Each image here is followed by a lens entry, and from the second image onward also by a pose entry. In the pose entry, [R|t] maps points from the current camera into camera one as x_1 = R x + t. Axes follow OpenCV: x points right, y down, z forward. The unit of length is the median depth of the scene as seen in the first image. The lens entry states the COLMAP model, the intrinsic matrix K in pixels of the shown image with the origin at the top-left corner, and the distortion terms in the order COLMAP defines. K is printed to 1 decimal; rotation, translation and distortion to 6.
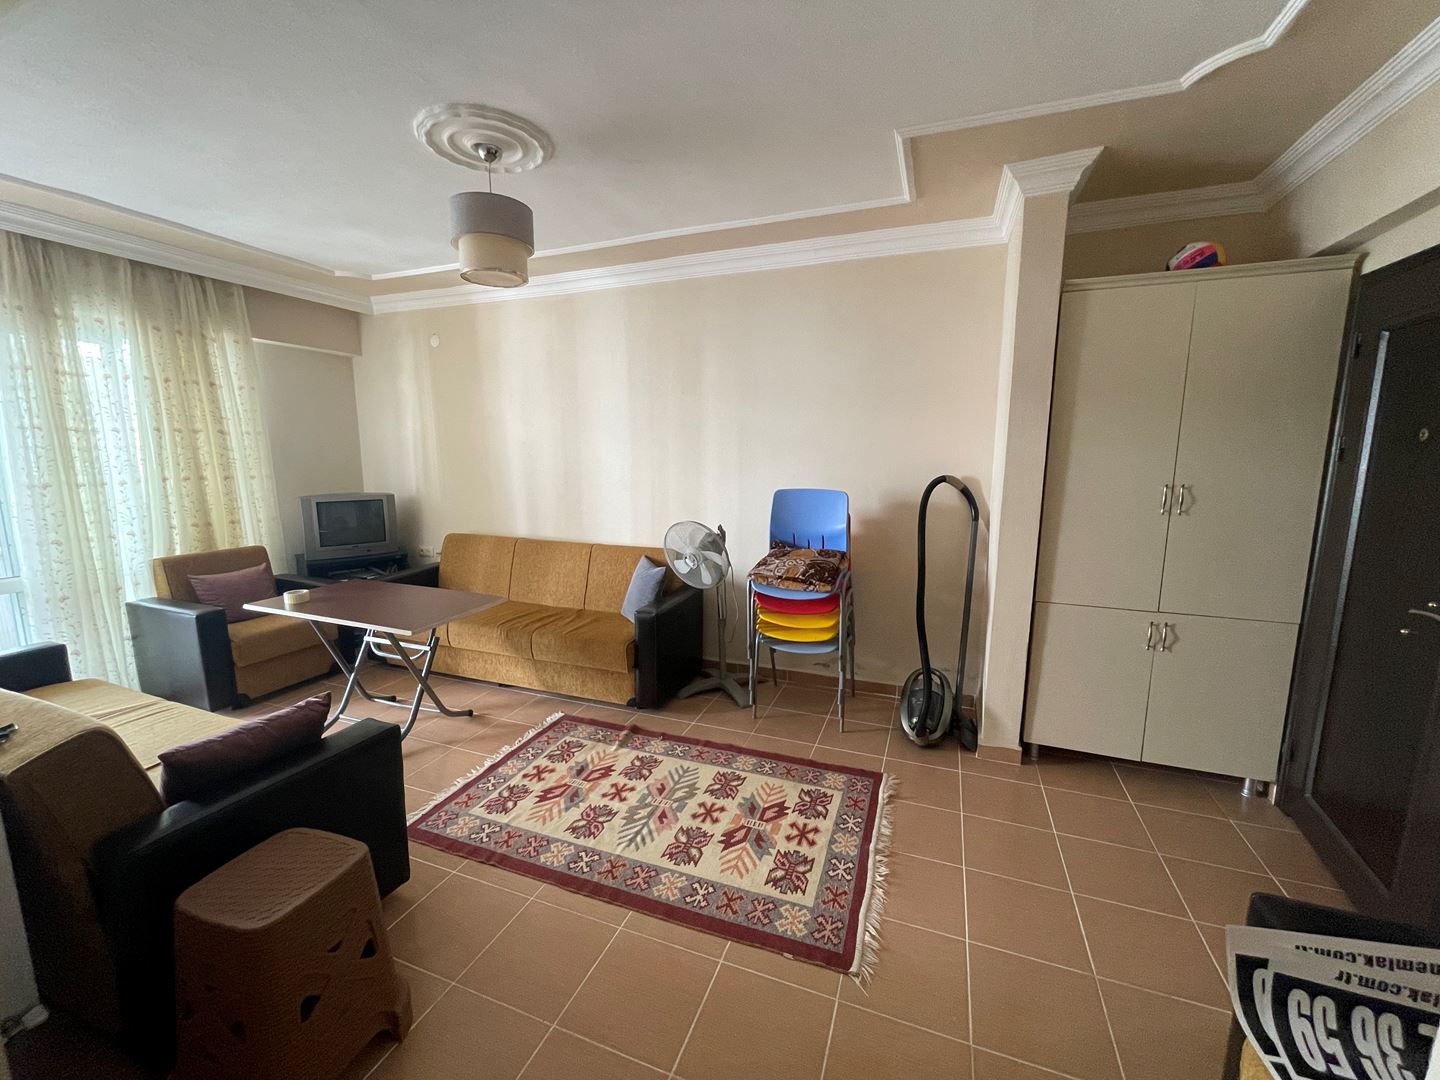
lens RADIAL K [[582.5, 0, 717.7], [0, 582.5, 542.3], [0, 0, 1]] dist [-0.000013, -0.000303]
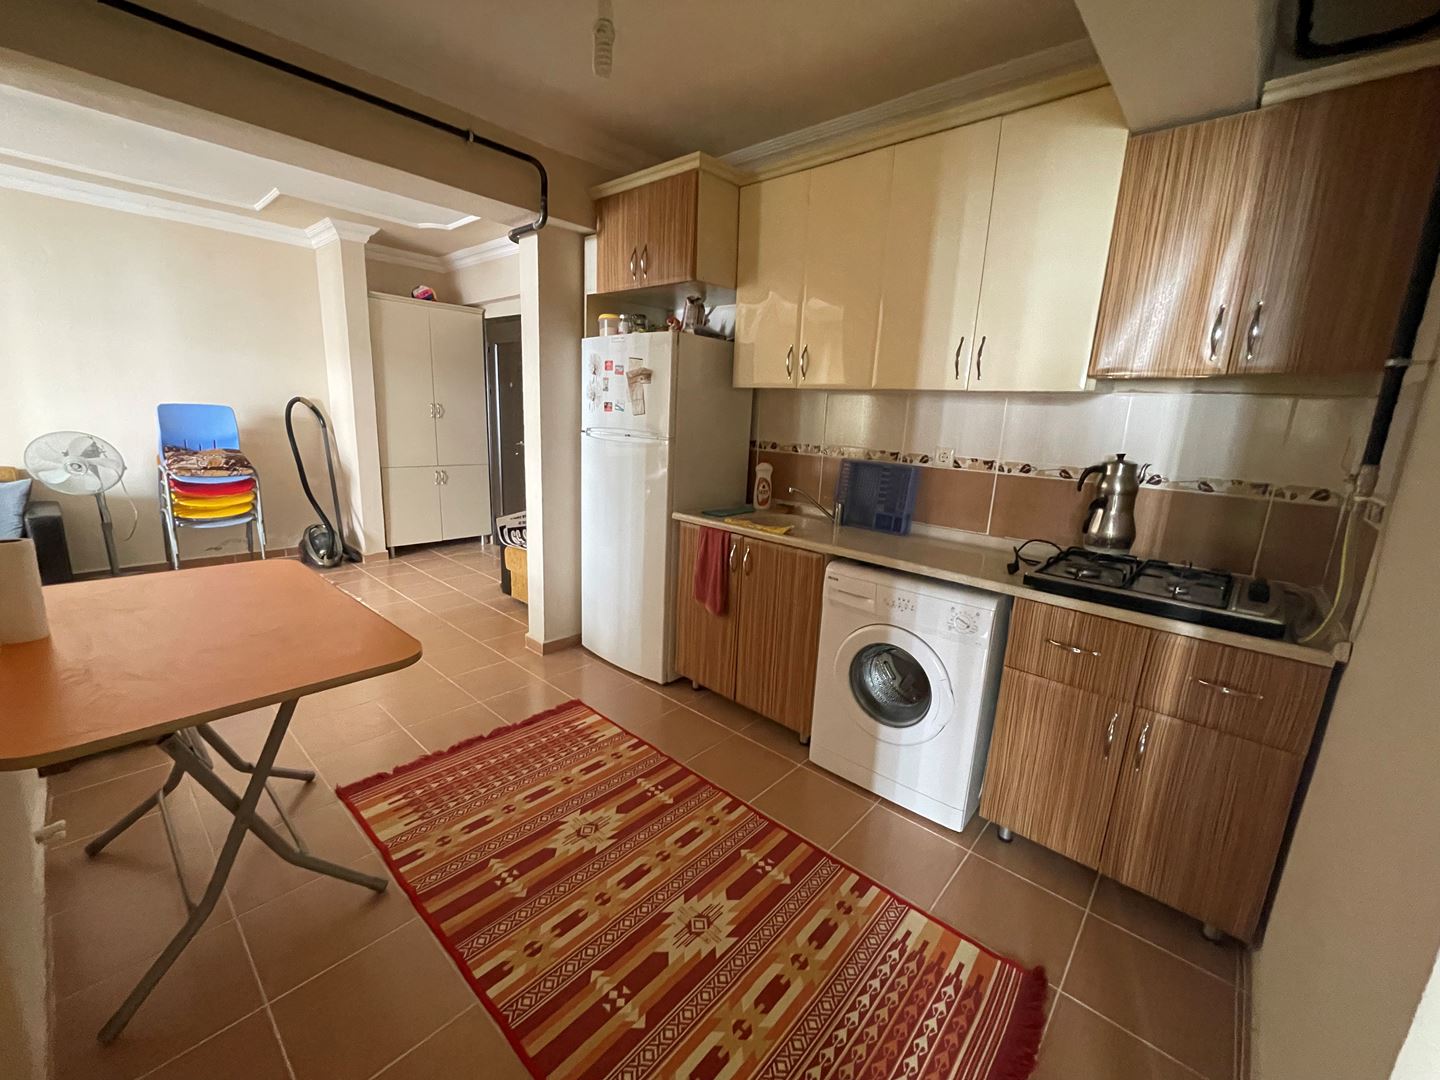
lens RADIAL K [[582.6, 0, 715.5], [0, 582.6, 536.5], [0, 0, 1]] dist [-0.001721, -0.000330]
pose [[0.358291, -0.179661, 0.916160, -0.850459], [0.100625, 0.983024, 0.153421, 0.149152], [-0.928171, 0.037219, 0.370288, -0.690064]]
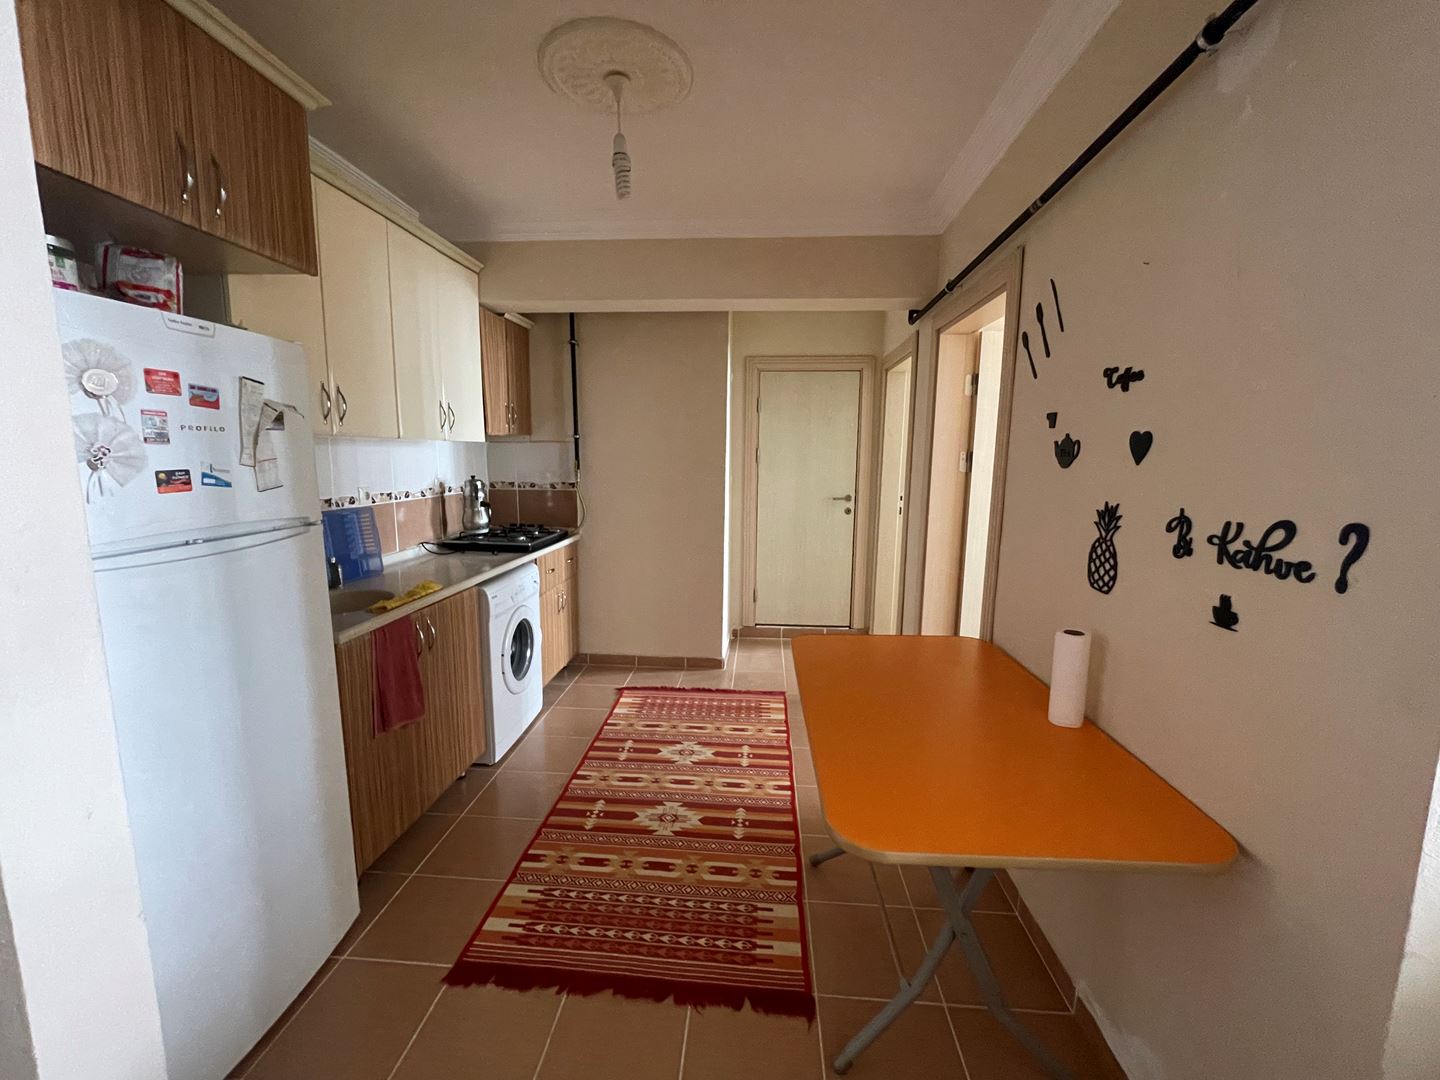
lens RADIAL K [[582.6, 0, 715.5], [0, 582.6, 536.5], [0, 0, 1]] dist [-0.001721, -0.000330]
pose [[-0.960219, 0.029549, -0.277680, -0.101388], [-0.053925, 0.956048, 0.288210, -0.068014], [0.273991, 0.291719, -0.916422, 0.509089]]
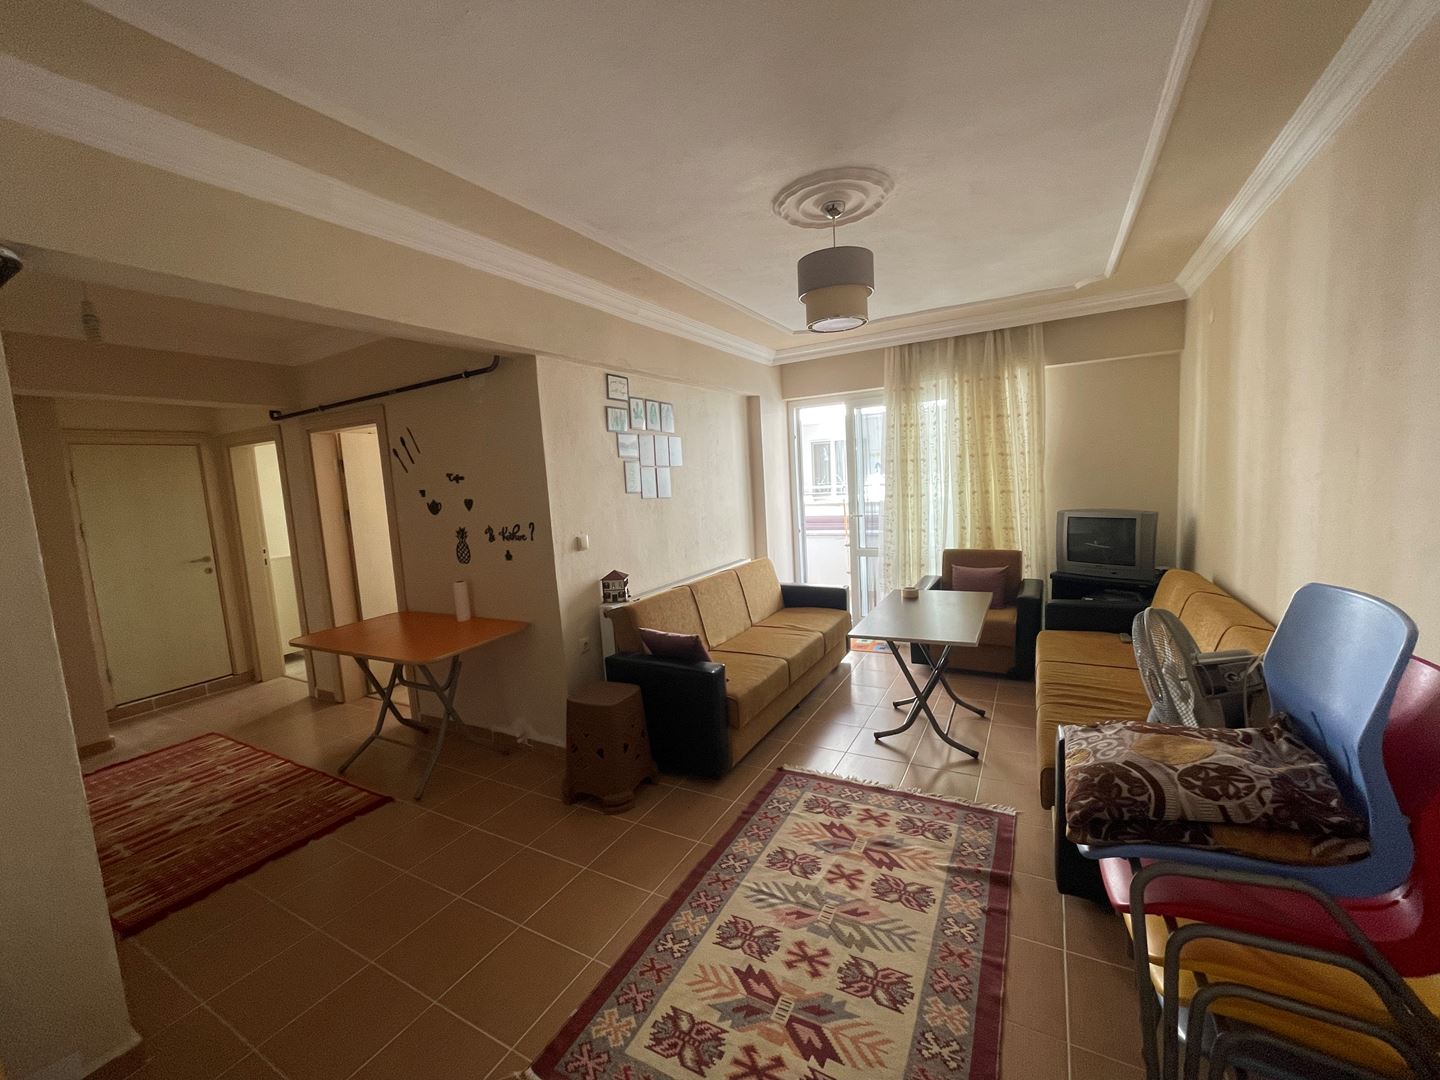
lens RADIAL K [[582.5, 0, 717.7], [0, 582.5, 542.3], [0, 0, 1]] dist [-0.000013, -0.000303]
pose [[-0.141316, 0.118403, -0.982858, 0.668103], [-0.096017, 0.986502, 0.132648, -0.166756], [0.985297, 0.113116, -0.128040, 0.879791]]
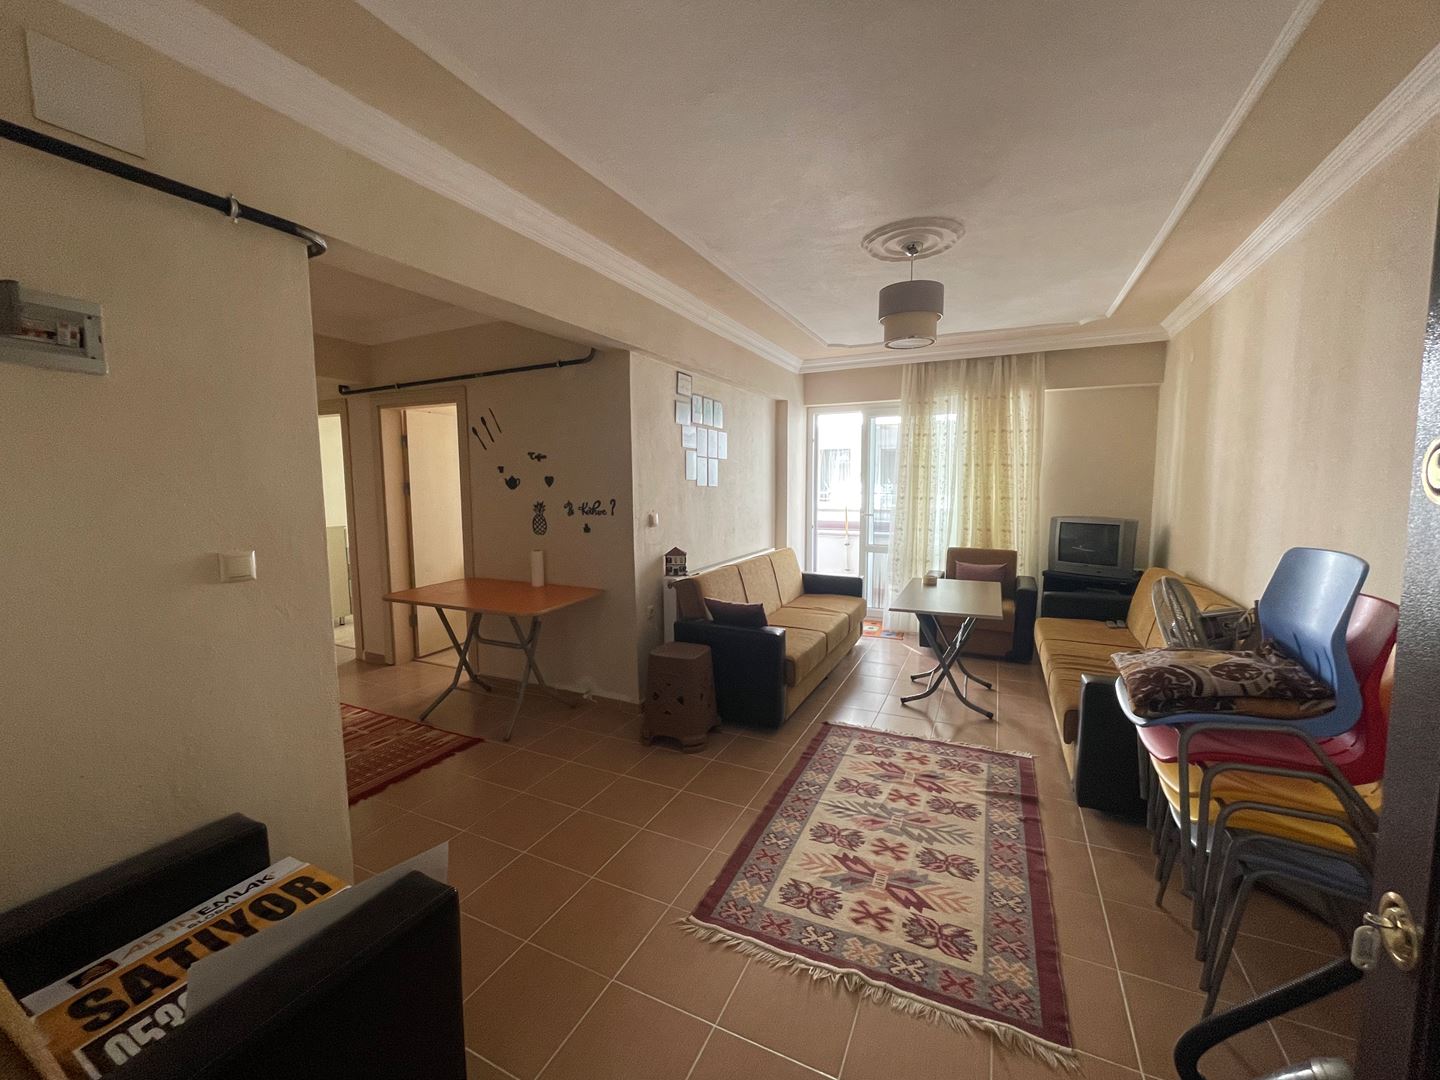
lens RADIAL K [[582.5, 0, 717.7], [0, 582.5, 542.3], [0, 0, 1]] dist [-0.000013, -0.000303]
pose [[-0.082623, 0.104470, -0.991090, 0.874161], [-0.149555, 0.981929, 0.115972, -0.100879], [0.985295, 0.157804, -0.065505, 0.672177]]
